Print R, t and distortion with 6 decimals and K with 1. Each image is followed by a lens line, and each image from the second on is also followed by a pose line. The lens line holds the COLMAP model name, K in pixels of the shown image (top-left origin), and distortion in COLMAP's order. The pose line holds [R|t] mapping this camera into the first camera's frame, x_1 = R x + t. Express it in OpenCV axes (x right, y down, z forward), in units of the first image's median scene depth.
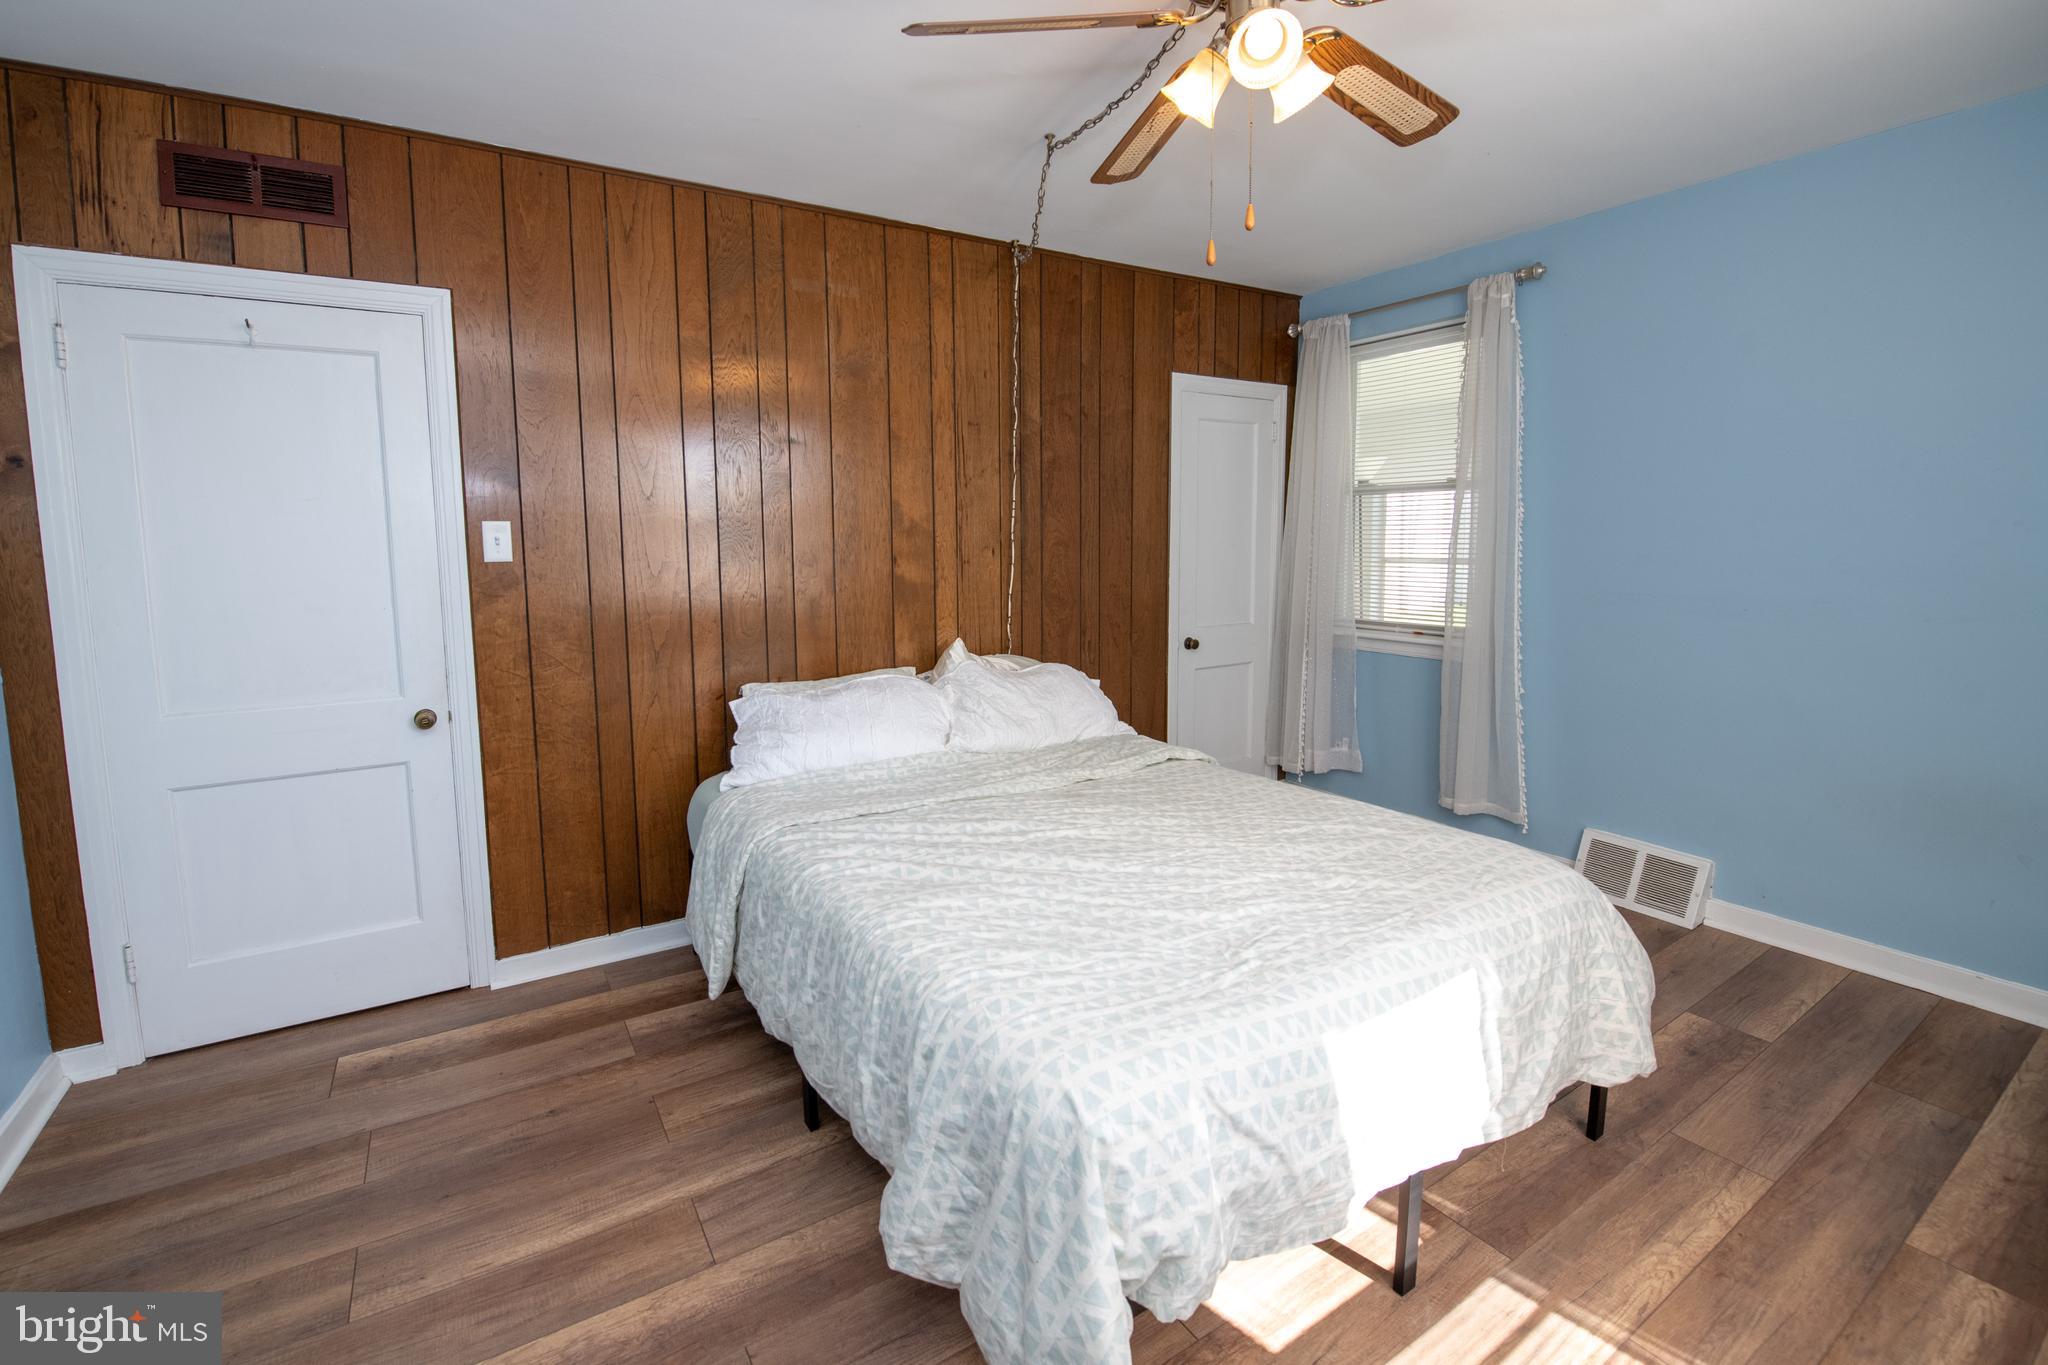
lens RADIAL K [[868.6, 0, 960.0], [0, 868.6, 629.7], [0, 0, 1]] dist [-0.016534, -0.001030]
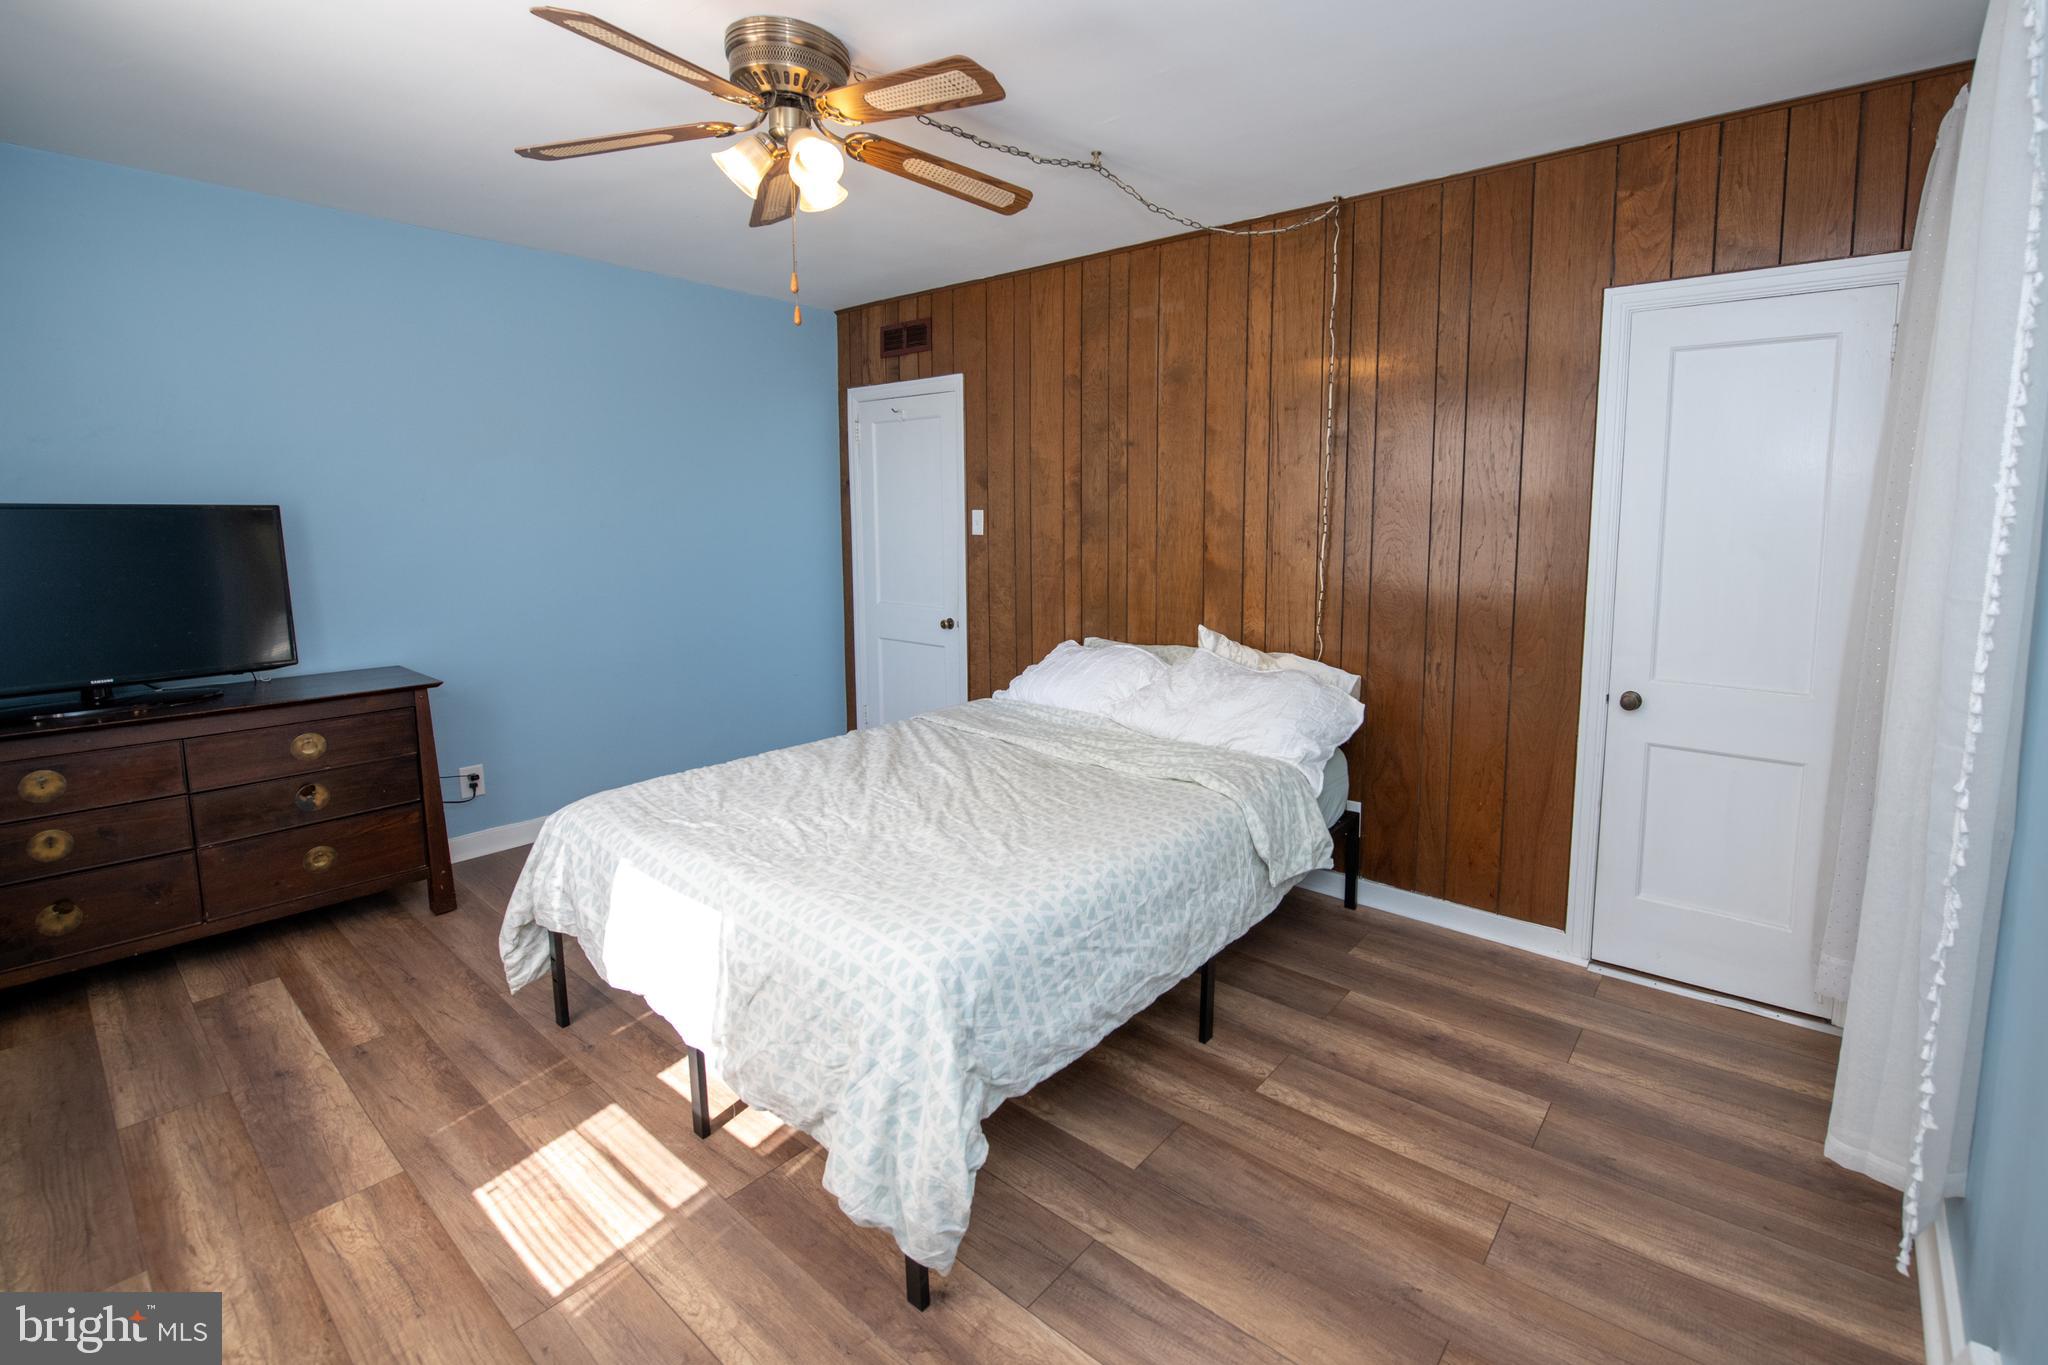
lens RADIAL K [[876.7, 0, 1116.3], [0, 876.7, 611.9], [0, 0, 1]] dist [-0.017185, -0.000268]
pose [[0.383171, 0.114669, -0.916532, 0.917507], [-0.107873, 0.991030, 0.078891, -0.077707], [0.917357, 0.068640, 0.392104, 0.504122]]
